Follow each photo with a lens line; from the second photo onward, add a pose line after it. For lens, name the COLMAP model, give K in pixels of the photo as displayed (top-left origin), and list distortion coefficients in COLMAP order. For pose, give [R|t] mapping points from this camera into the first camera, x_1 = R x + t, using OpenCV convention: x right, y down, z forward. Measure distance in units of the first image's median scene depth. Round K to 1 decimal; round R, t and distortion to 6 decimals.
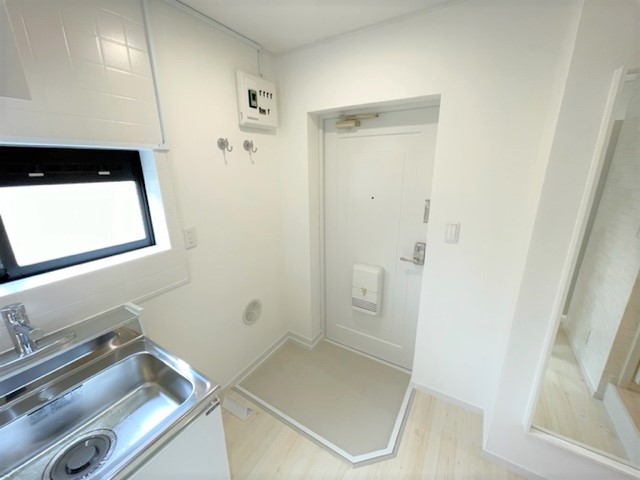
lens RADIAL K [[257.7, 0, 318.6], [0, 257.7, 239.2], [0, 0, 1]] dist [-0.022086, -0.000057]
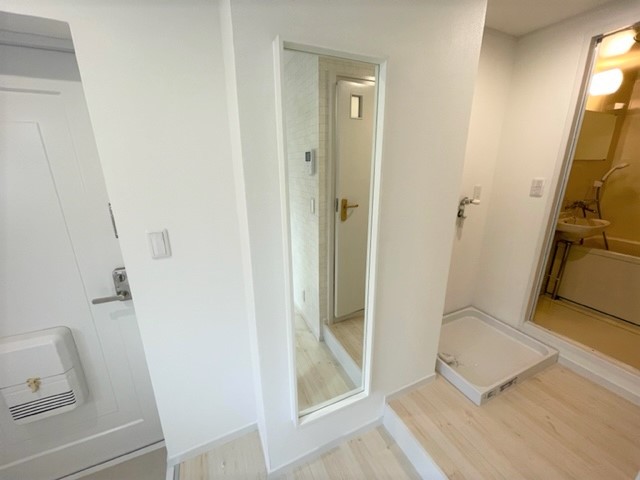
lens RADIAL K [[257.7, 0, 318.6], [0, 257.7, 239.2], [0, 0, 1]] dist [-0.022086, -0.000057]
pose [[0.541701, -0.217359, 0.811982, 0.151770], [0.237312, 0.966238, 0.100333, -0.004247], [-0.806377, 0.138342, 0.574994, 0.177042]]
